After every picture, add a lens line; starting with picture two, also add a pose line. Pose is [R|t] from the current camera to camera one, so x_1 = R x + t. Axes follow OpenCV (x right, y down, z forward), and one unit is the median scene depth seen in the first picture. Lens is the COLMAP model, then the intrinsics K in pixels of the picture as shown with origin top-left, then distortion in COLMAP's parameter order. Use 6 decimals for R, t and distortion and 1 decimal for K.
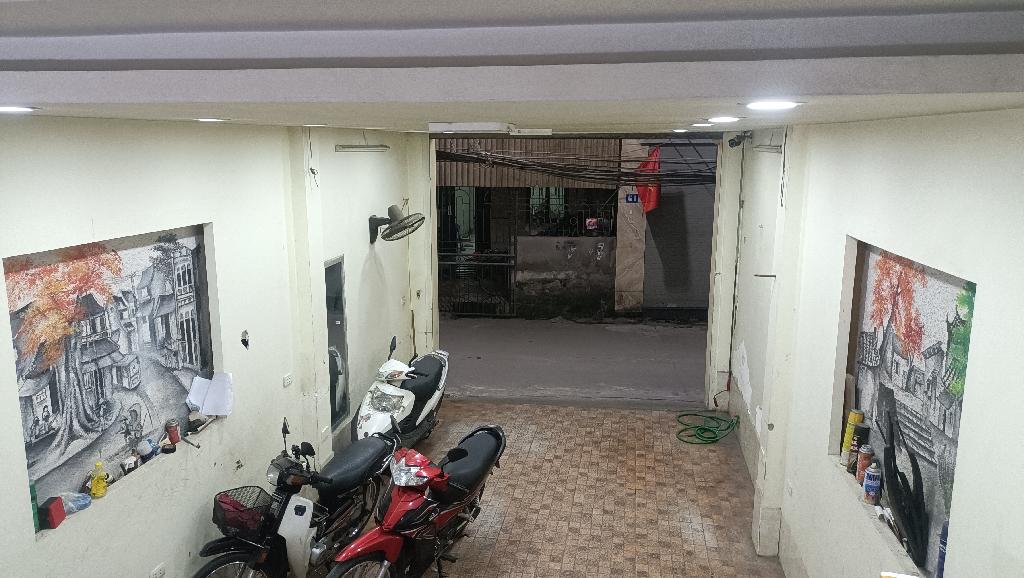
lens RADIAL K [[744.1, 0, 512.0], [0, 744.1, 289.0], [0, 0, 1]] dist [0.067401, -0.093109]
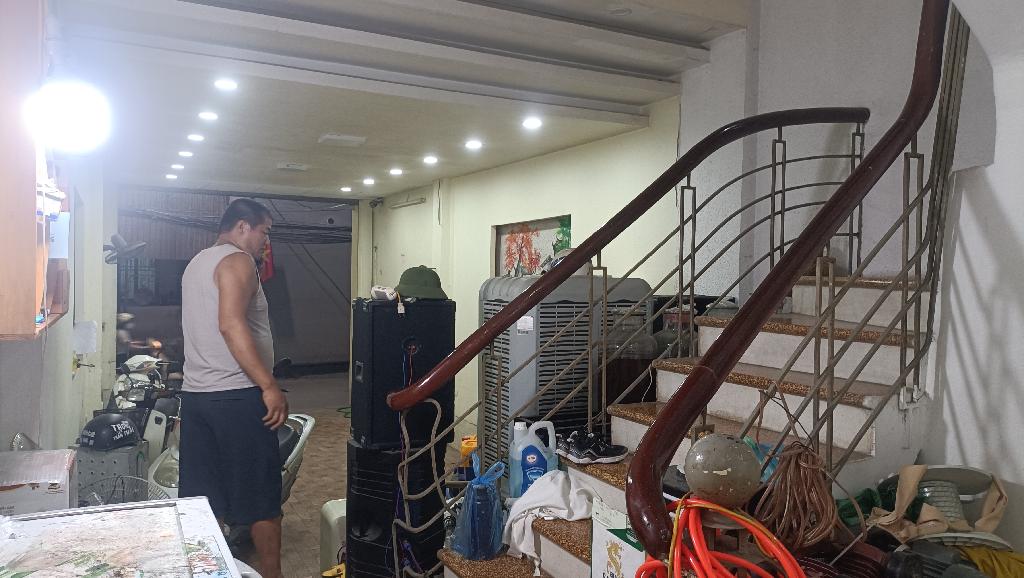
lens RADIAL K [[744.1, 0, 512.0], [0, 744.1, 289.0], [0, 0, 1]] dist [0.067401, -0.093109]
pose [[0.803695, -0.002841, 0.595035, -0.401189], [0.101005, 0.986128, -0.131716, 0.213547], [-0.586406, 0.165962, 0.792833, -0.322615]]
